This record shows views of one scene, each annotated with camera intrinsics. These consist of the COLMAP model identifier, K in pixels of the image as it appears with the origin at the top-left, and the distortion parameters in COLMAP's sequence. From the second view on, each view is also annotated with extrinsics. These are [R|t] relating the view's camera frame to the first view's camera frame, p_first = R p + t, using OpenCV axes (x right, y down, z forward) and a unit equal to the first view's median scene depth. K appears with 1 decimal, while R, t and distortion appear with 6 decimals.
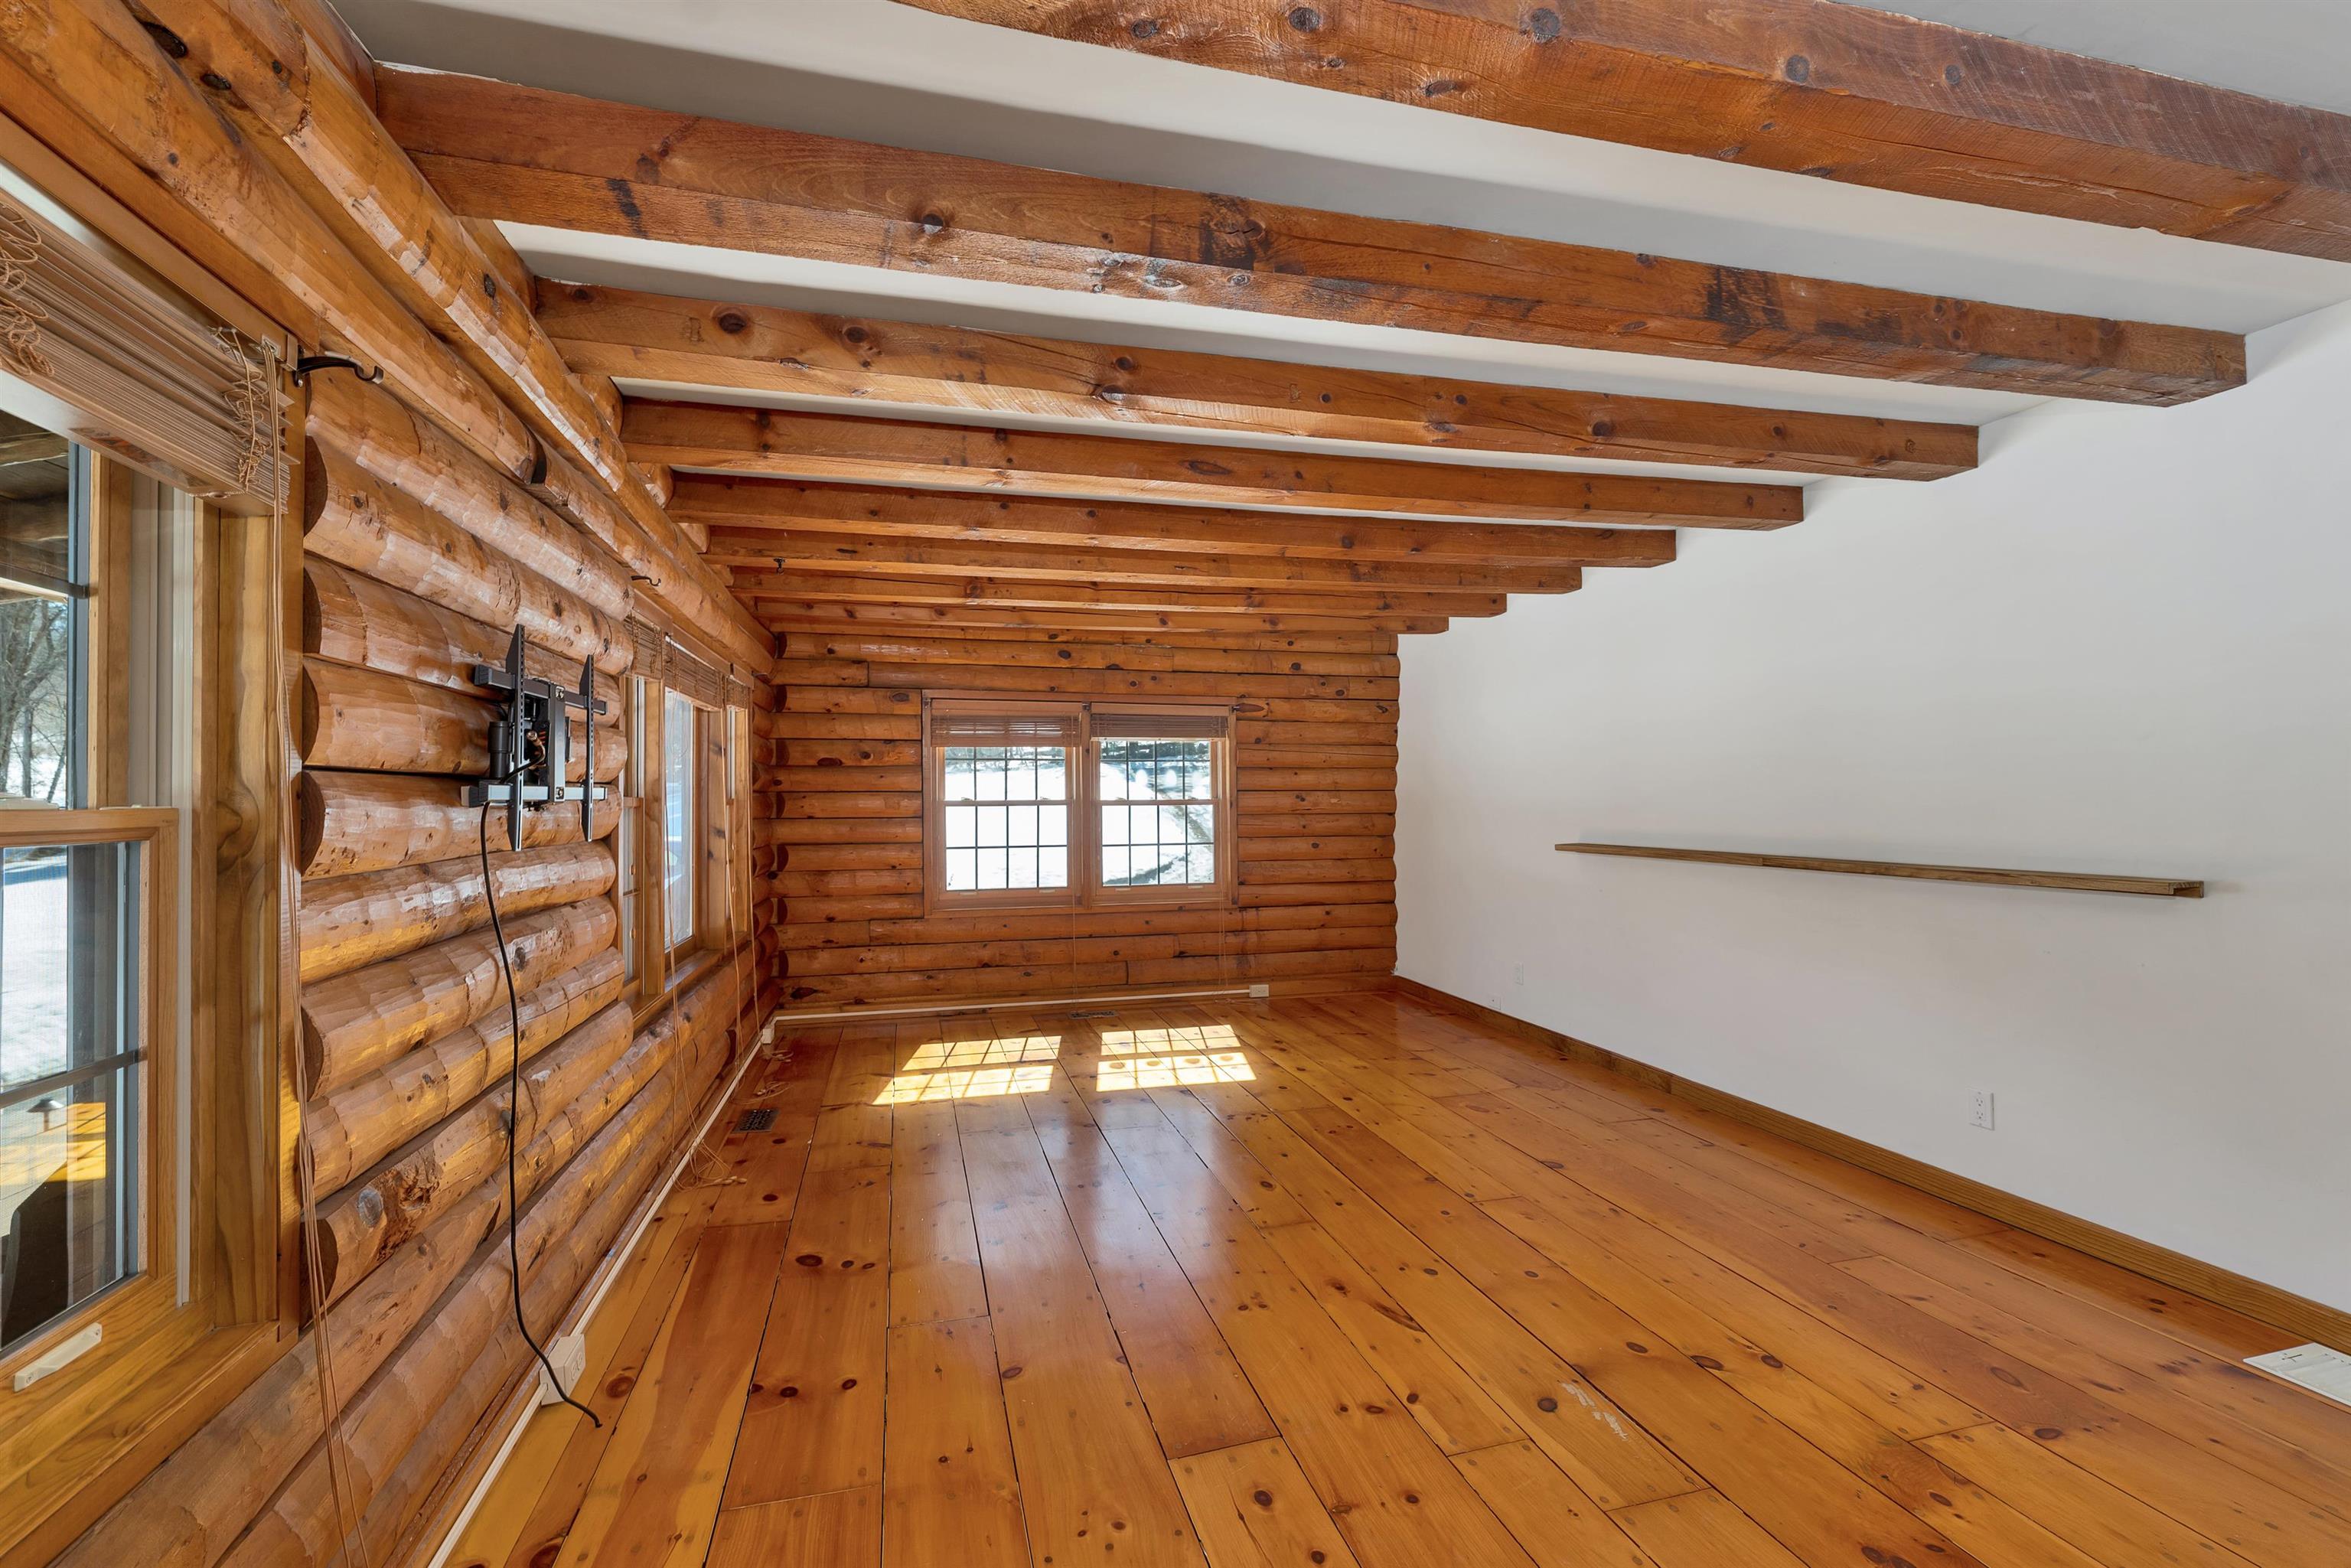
lens RADIAL K [[995.3, 0, 1165.2], [0, 995.3, 790.2], [0, 0, 1]] dist [-0.001598, 0.000498]
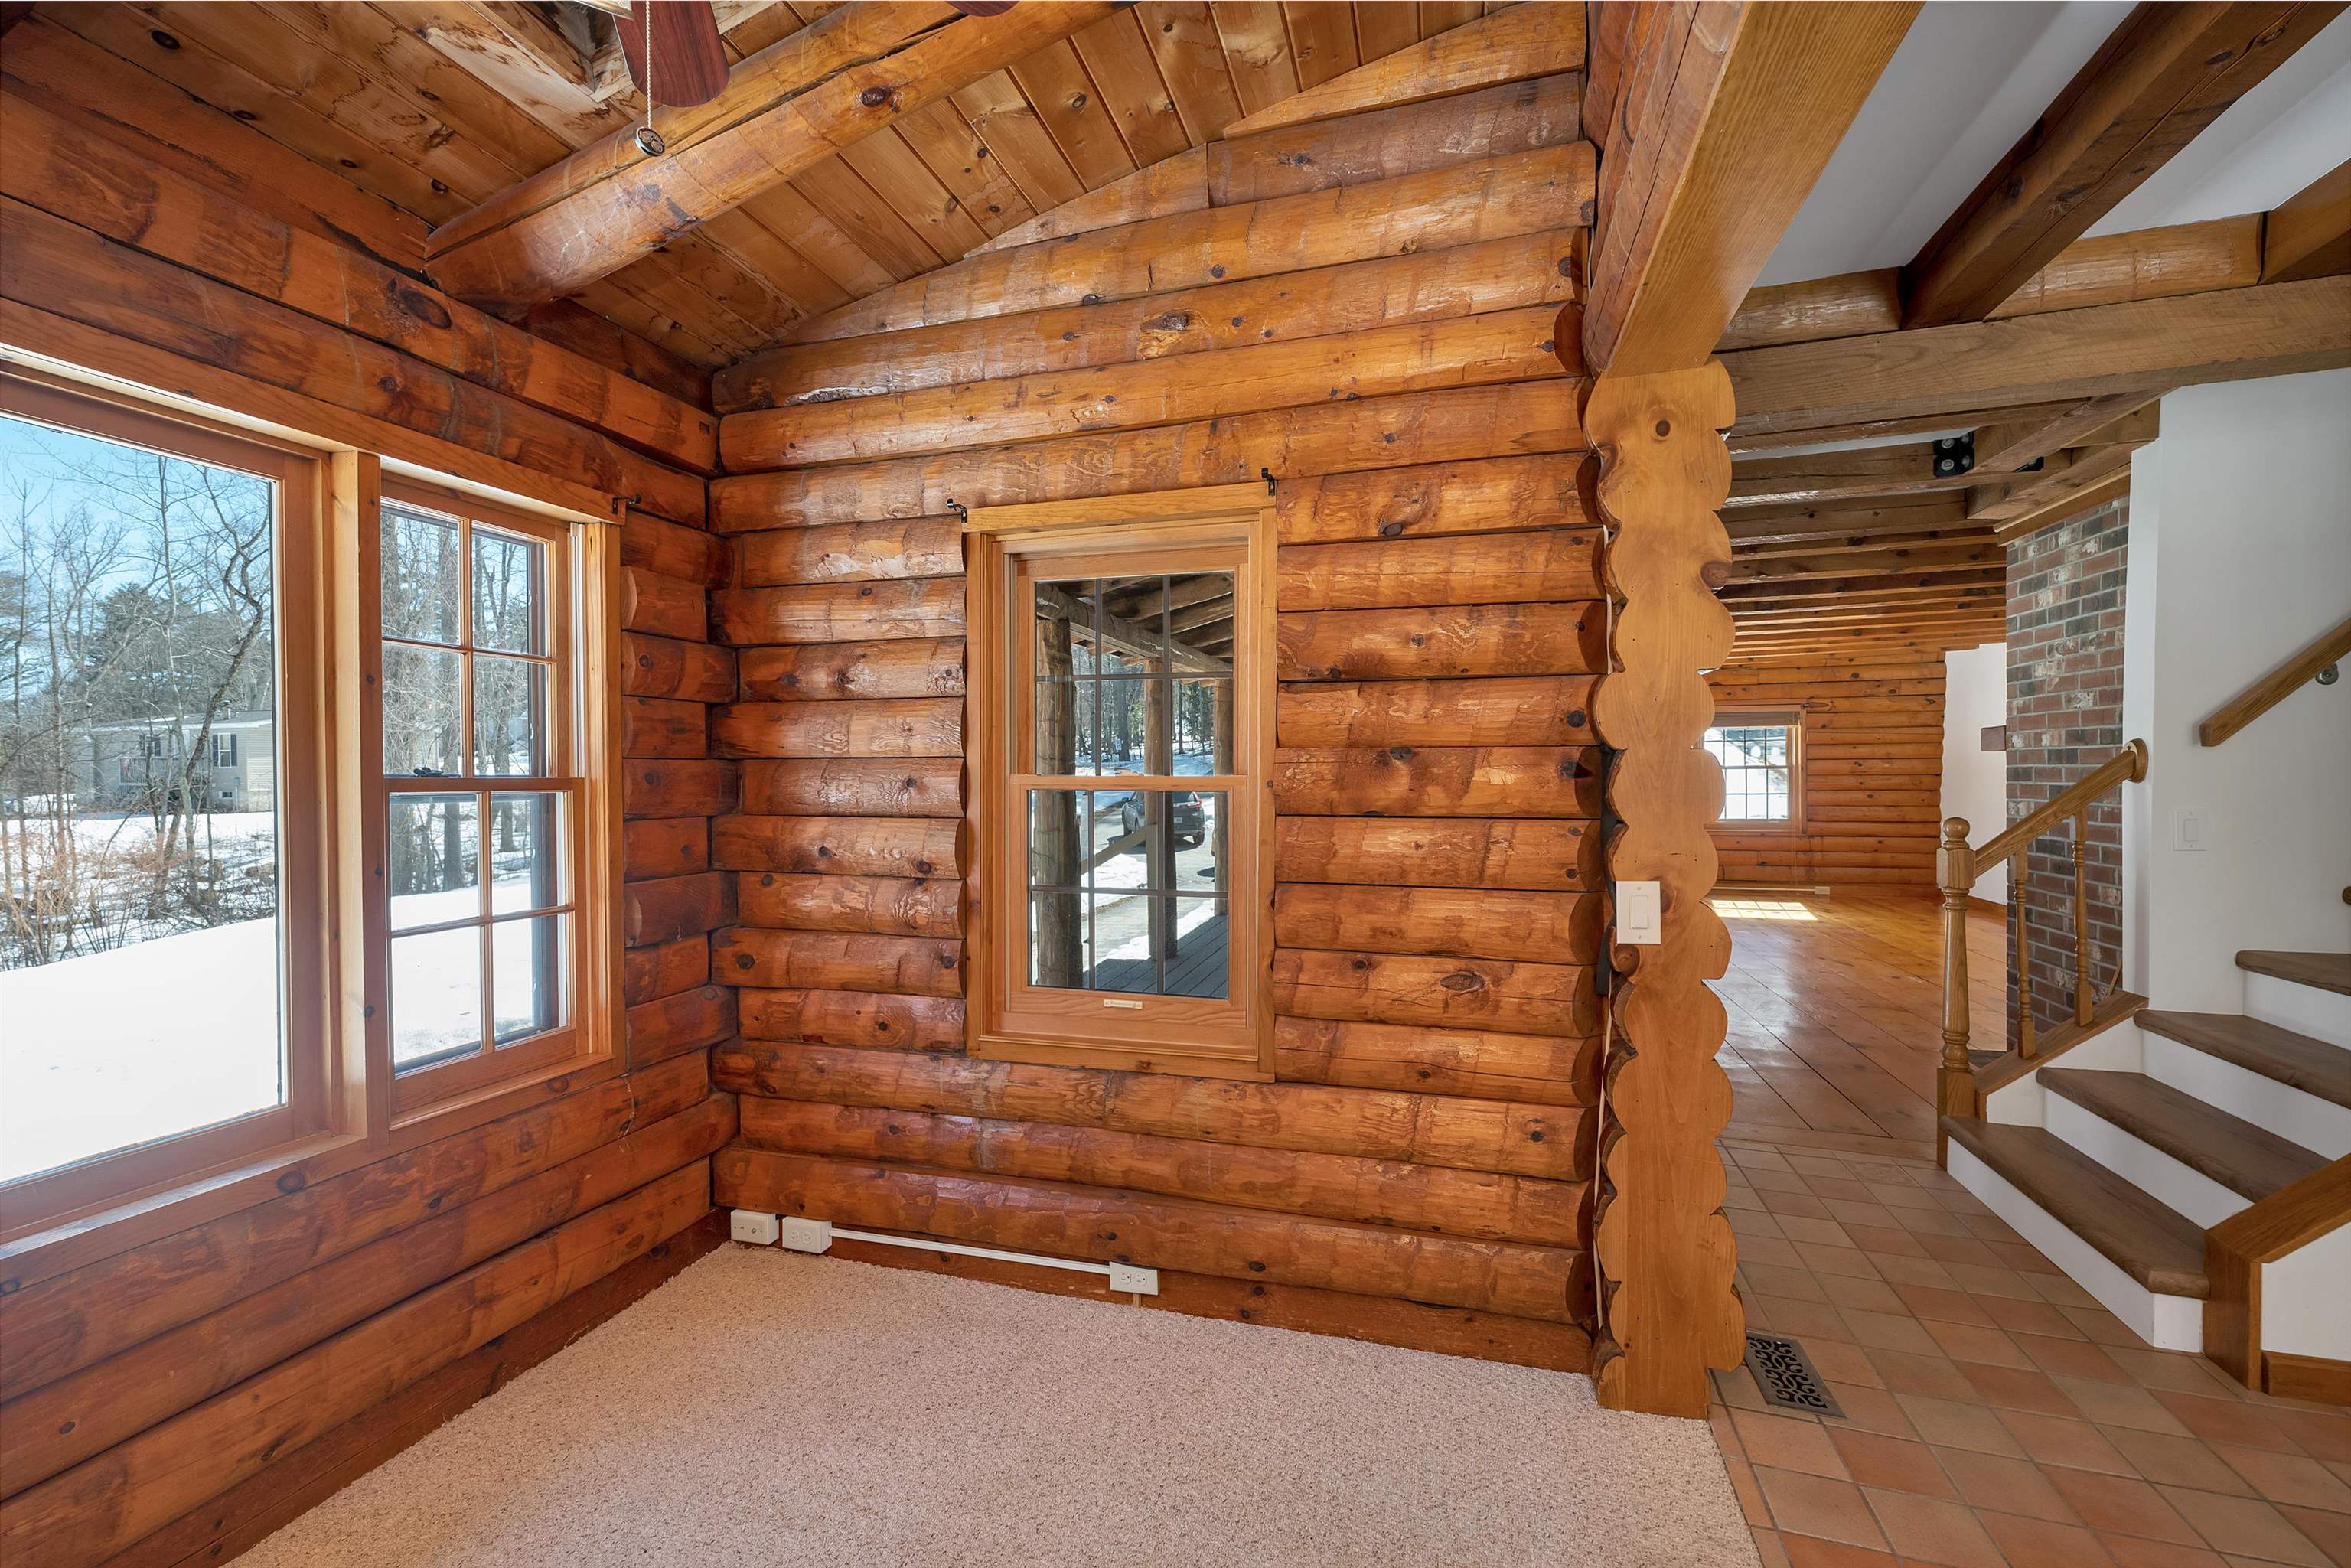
lens RADIAL K [[995.3, 0, 1164.9], [0, 995.3, 784.9], [0, 0, 1]] dist [-0.001598, 0.000498]
pose [[0.851944, 0.008019, -0.523571, 0.032682], [0.007685, 0.999584, 0.027814, -0.010239], [0.523576, -0.027720, 0.851528, -0.817164]]
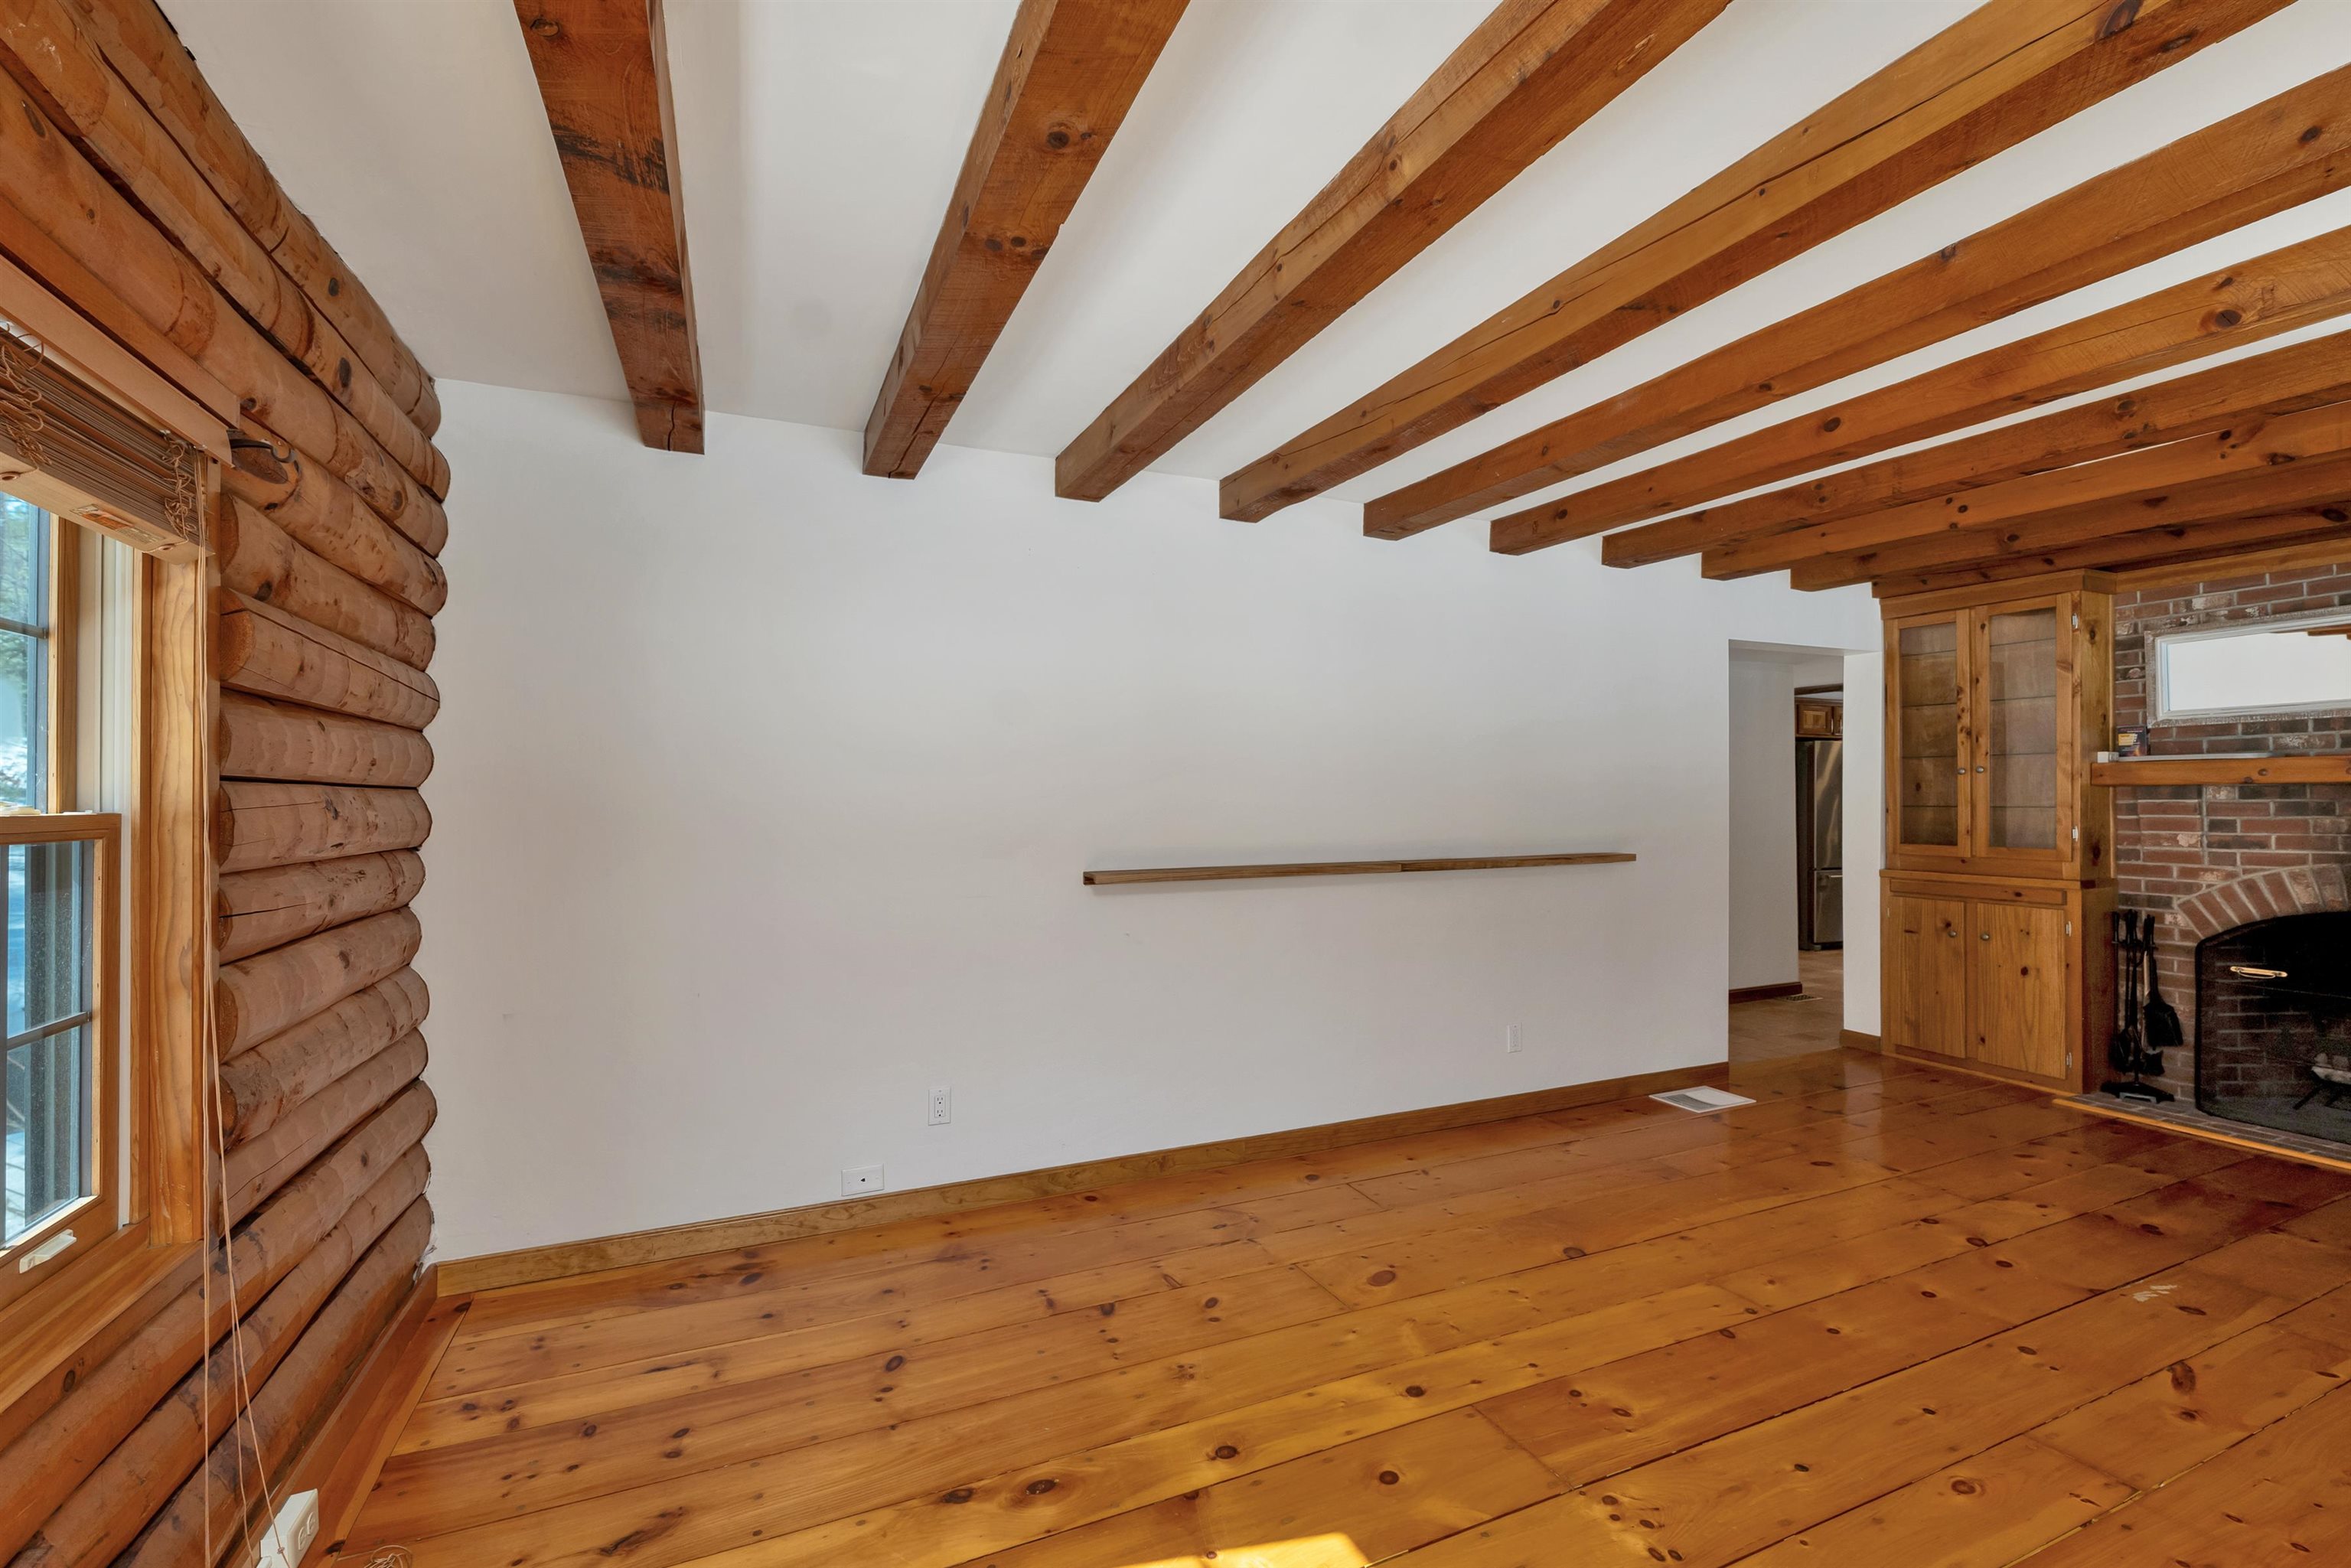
lens RADIAL K [[995.3, 0, 1172.6], [0, 995.3, 796.8], [0, 0, 1]] dist [-0.001598, 0.000498]
pose [[-0.158497, 0.010073, 0.987308, -0.201768], [-0.004205, 0.999932, -0.010877, 0.007382], [-0.987351, -0.005875, -0.158444, 0.801390]]
